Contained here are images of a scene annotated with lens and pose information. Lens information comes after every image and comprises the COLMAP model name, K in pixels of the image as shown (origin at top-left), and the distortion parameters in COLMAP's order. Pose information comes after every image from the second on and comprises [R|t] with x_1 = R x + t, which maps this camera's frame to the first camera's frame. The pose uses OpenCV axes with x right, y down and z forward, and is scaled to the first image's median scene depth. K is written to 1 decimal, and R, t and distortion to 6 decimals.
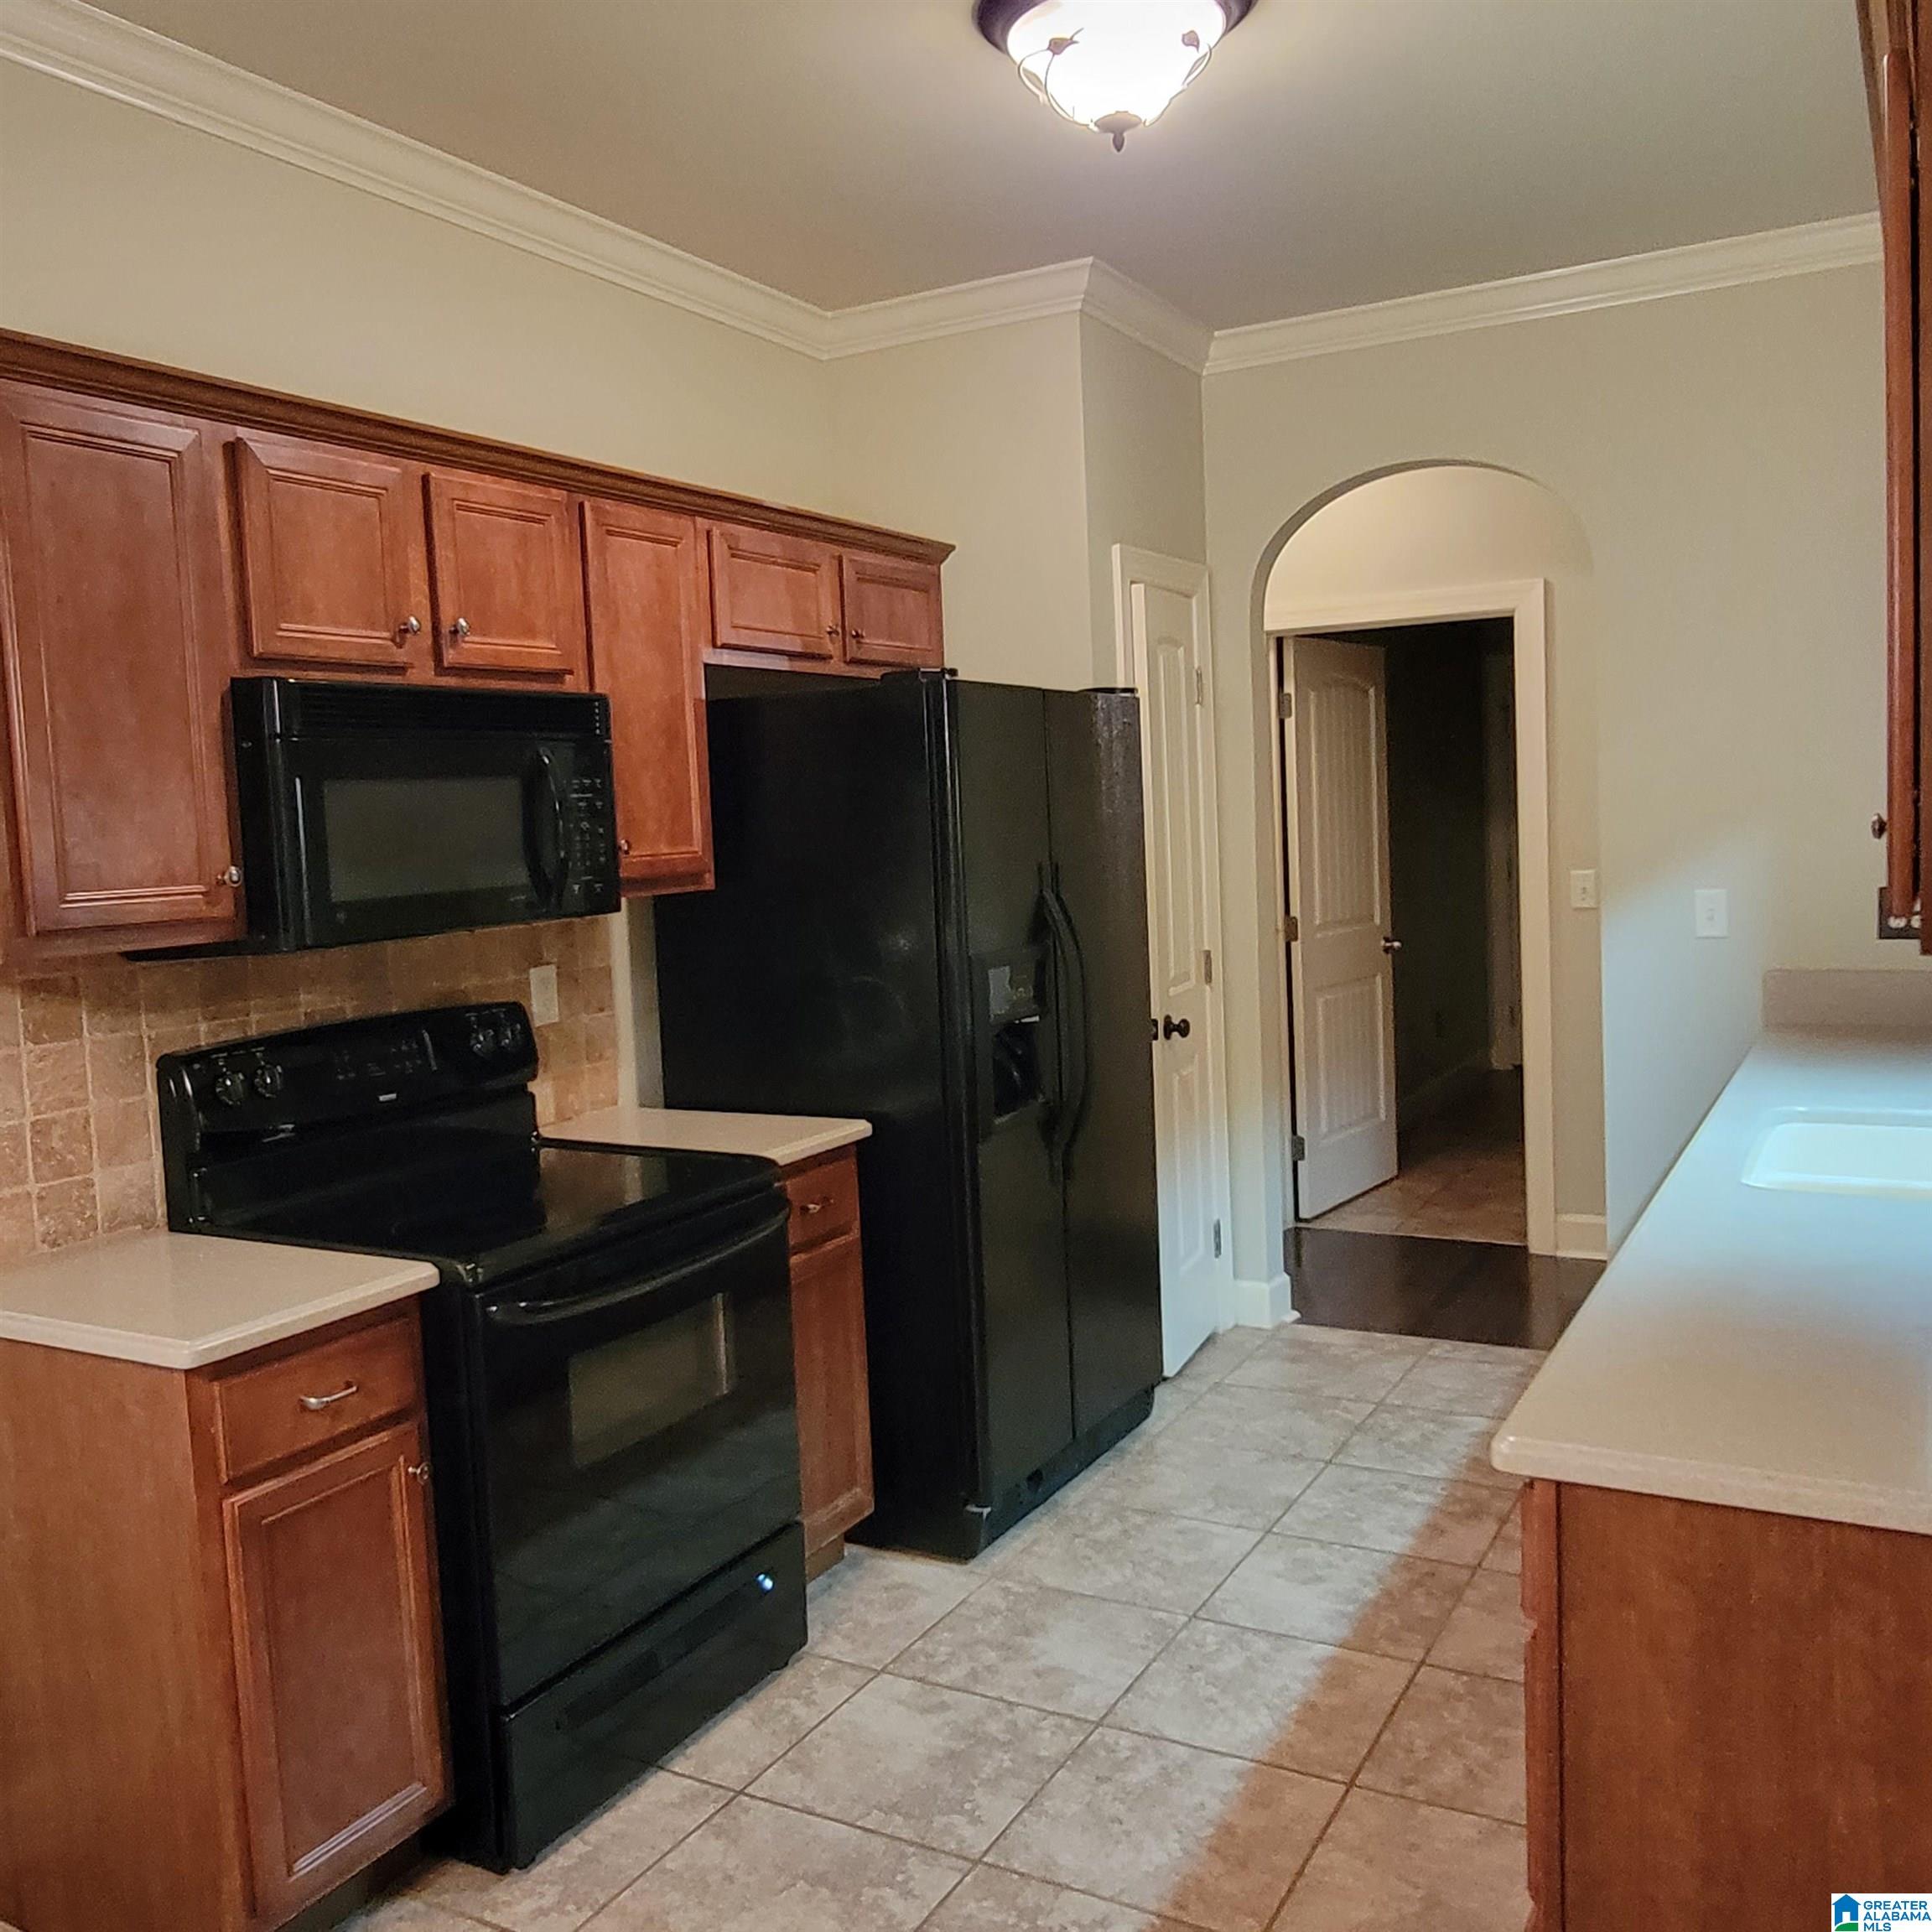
lens RADIAL K [[1768.4, 0, 935.2], [0, 1768.4, 961.4], [0, 0, 1]] dist [0.004545, -0.000909]
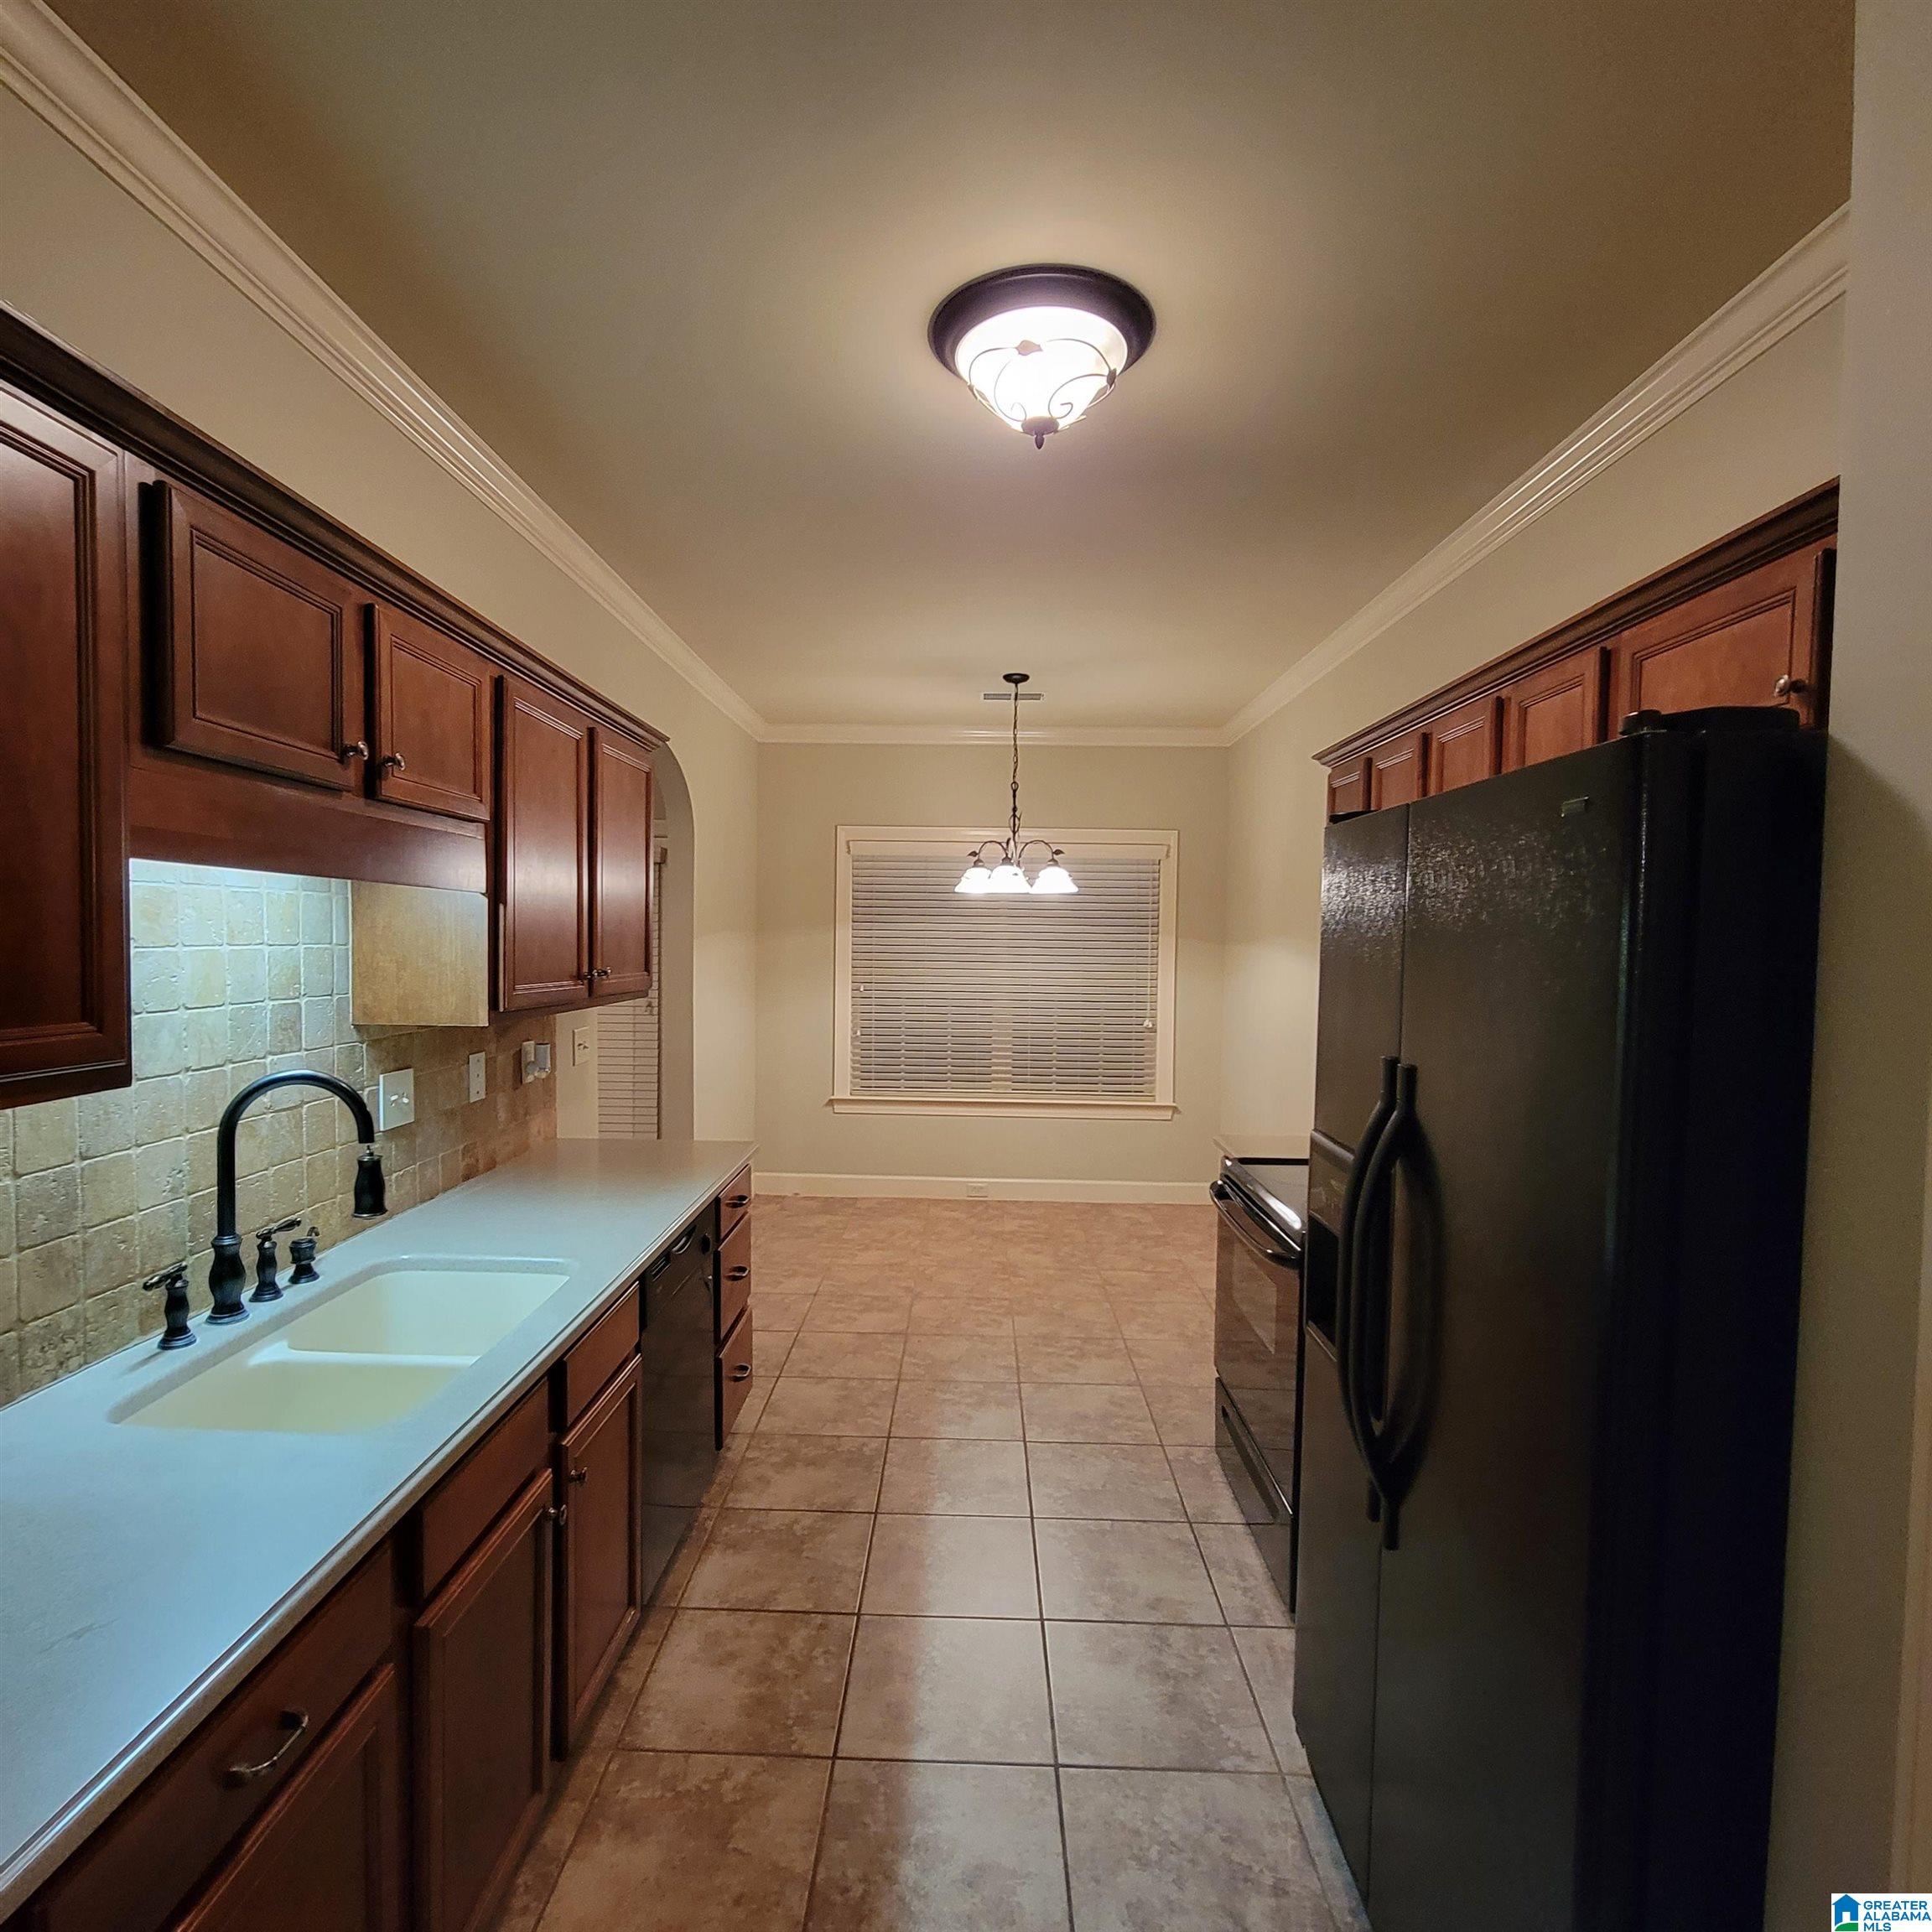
lens RADIAL K [[1050.3, 0, 945.2], [0, 1050.3, 957.3], [0, 0, 1]] dist [-0.002860, -0.000460]
pose [[-0.883921, 0.039799, -0.465940, 0.503377], [-0.017635, 0.992826, 0.118257, -0.174812], [0.467304, 0.112747, -0.876878, 1.567724]]
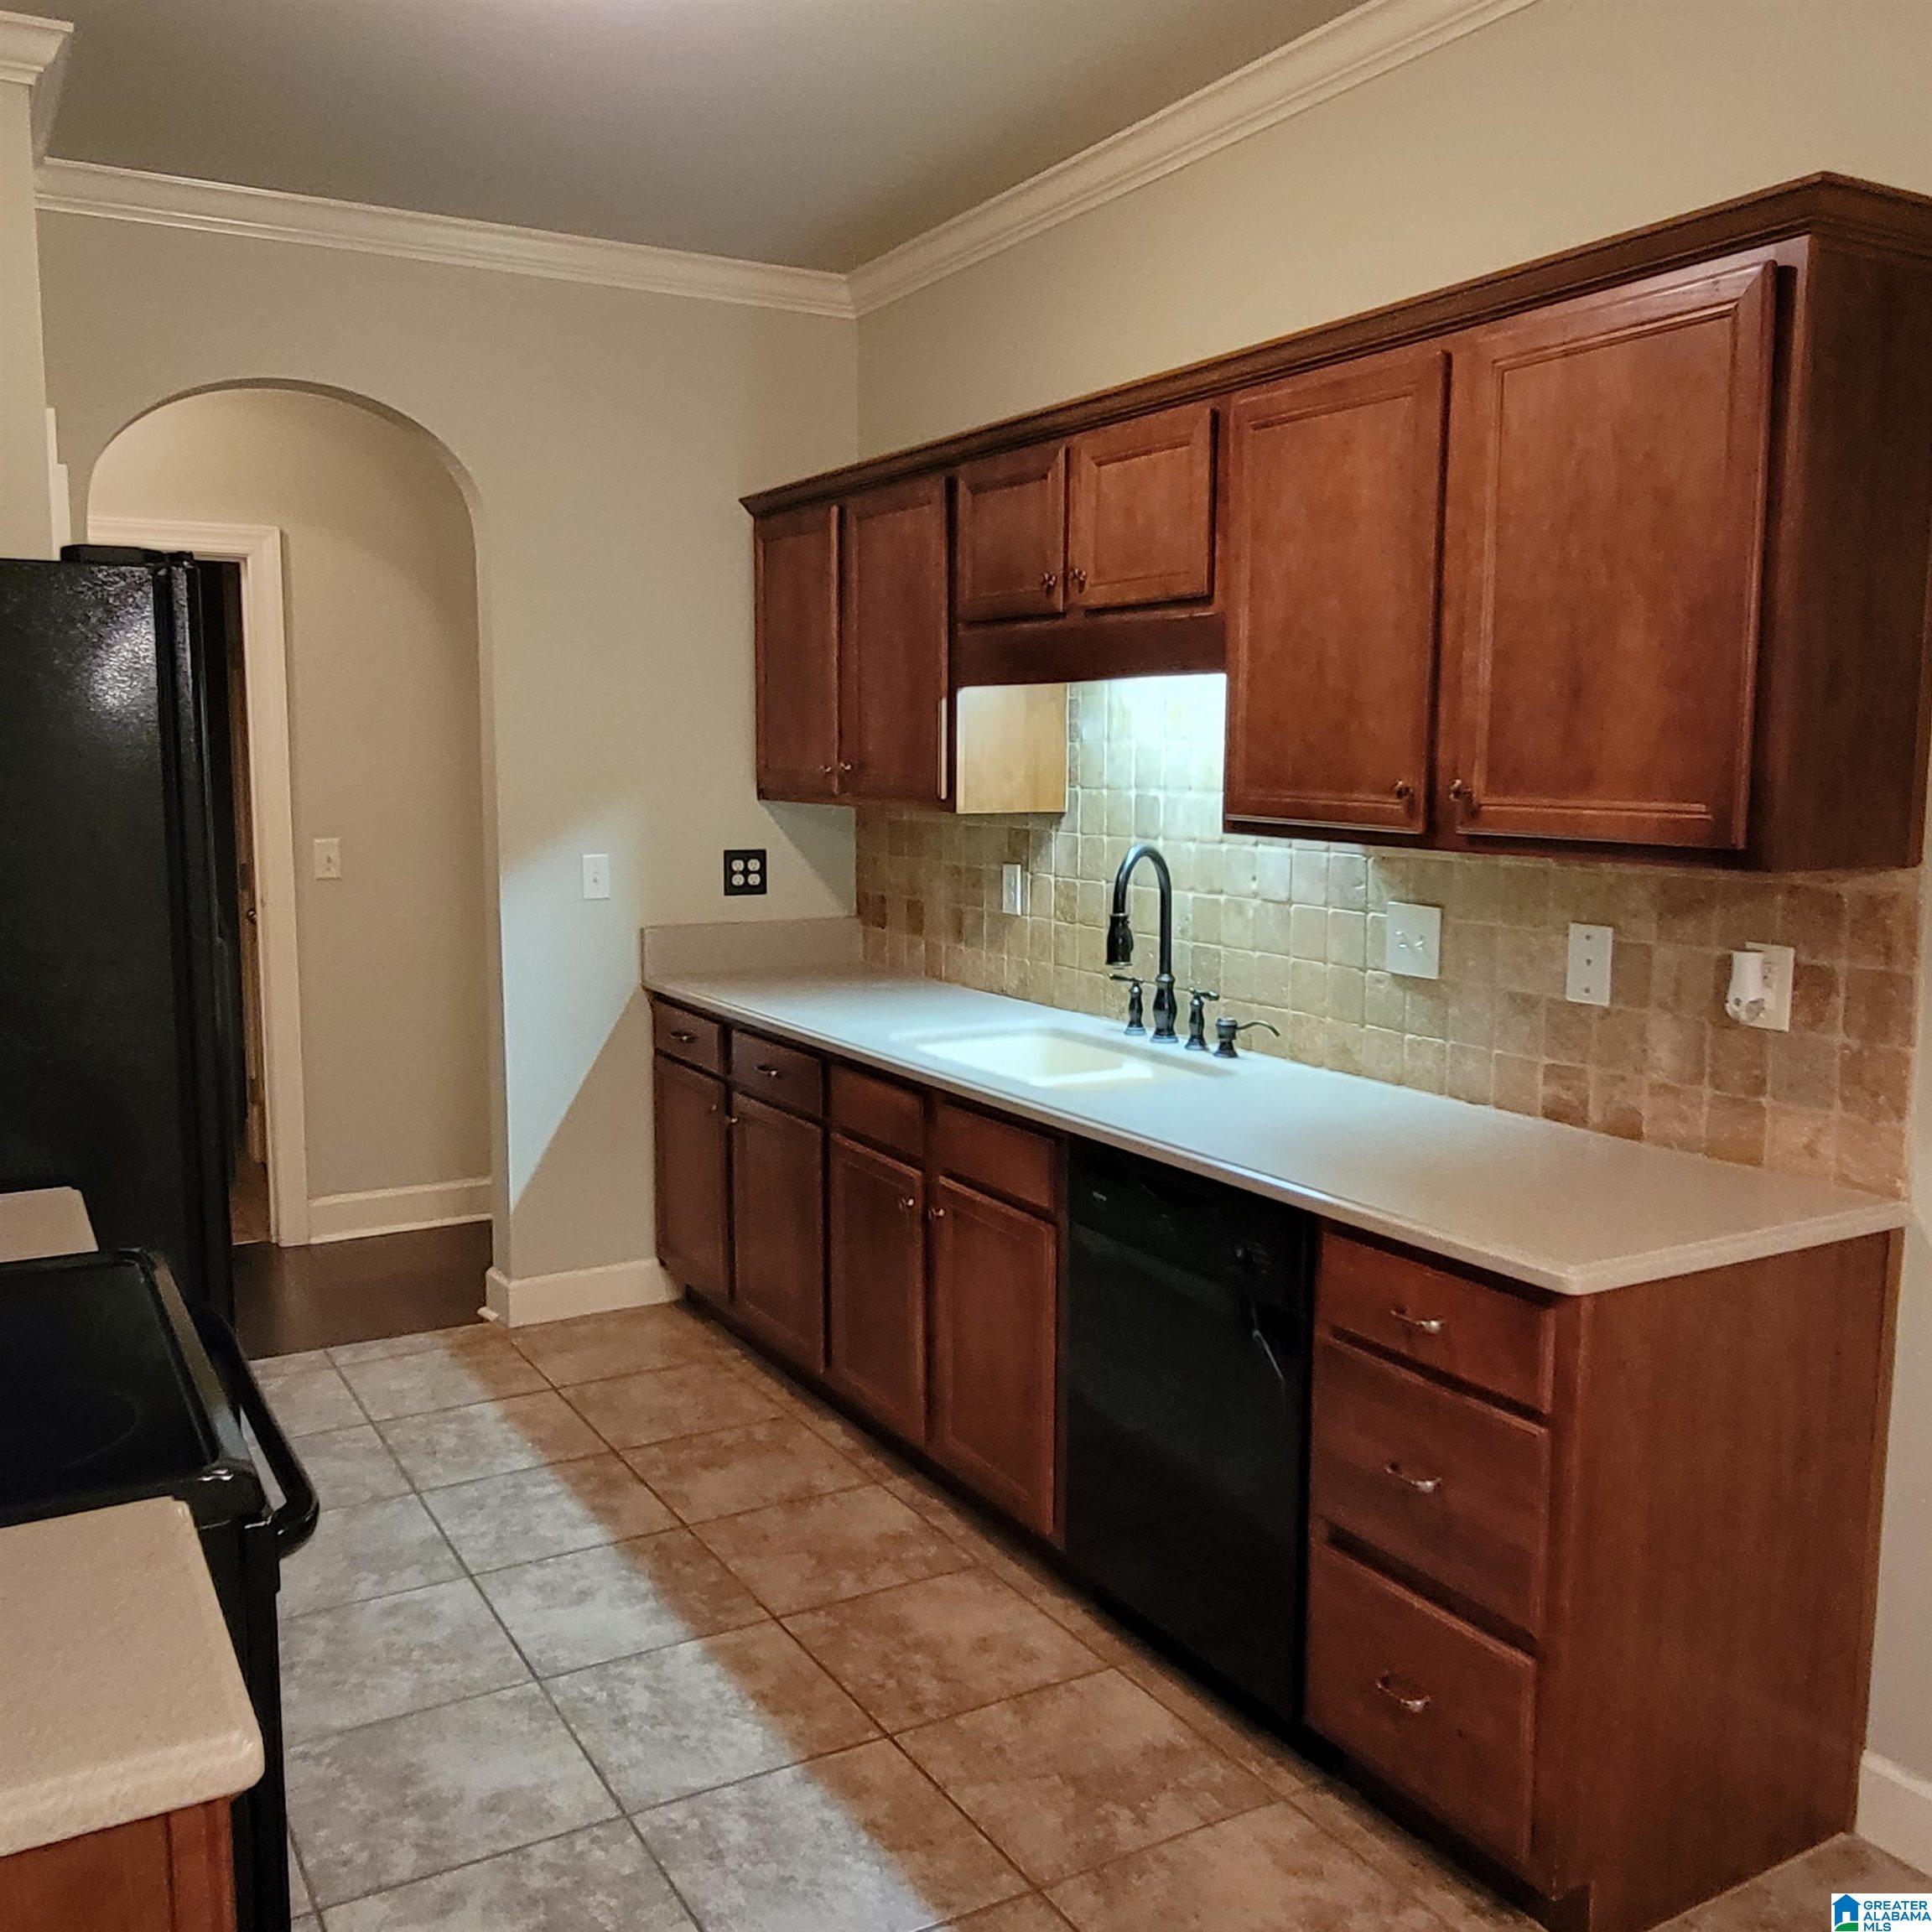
lens RADIAL K [[1768.4, 0, 935.2], [0, 1768.4, 961.4], [0, 0, 1]] dist [0.004545, -0.000909]
pose [[0.517243, -0.060576, 0.853692, -0.521676], [0.051643, 0.997883, 0.039517, -0.010998], [-0.854279, 0.023647, 0.519276, 0.397448]]
